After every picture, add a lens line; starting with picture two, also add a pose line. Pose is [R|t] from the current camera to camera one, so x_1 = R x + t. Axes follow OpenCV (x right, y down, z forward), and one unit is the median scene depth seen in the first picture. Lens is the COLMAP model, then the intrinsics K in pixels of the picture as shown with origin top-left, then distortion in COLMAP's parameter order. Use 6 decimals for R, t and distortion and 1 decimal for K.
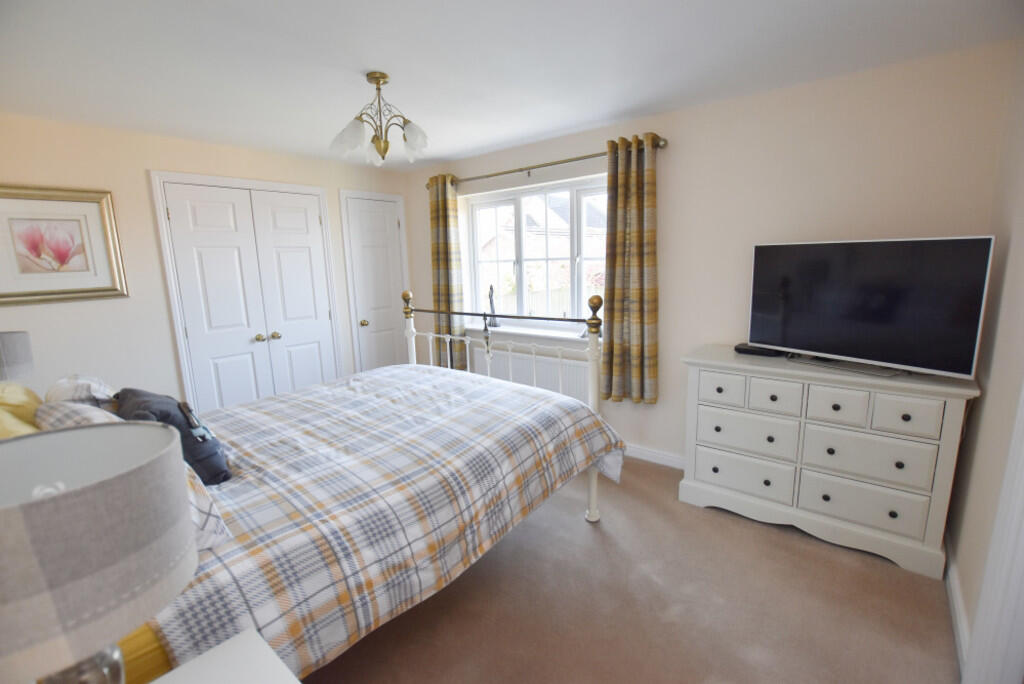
lens RADIAL K [[484.5, 0, 507.4], [0, 484.5, 347.4], [0, 0, 1]] dist [-0.041642, -0.000498]
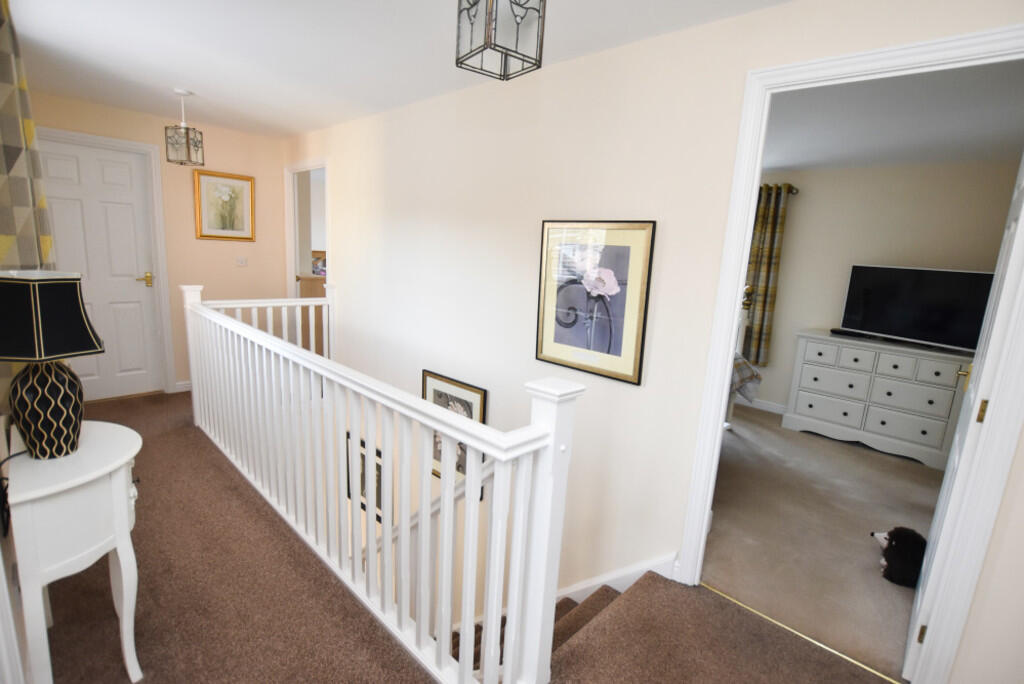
lens RADIAL K [[484.5, 0, 516.1], [0, 484.5, 341.4], [0, 0, 1]] dist [-0.041642, -0.000498]
pose [[0.990956, 0.106378, -0.081791, -0.378275], [-0.105287, 0.994287, 0.017560, 0.109509], [0.083192, -0.008790, 0.996495, -0.574078]]
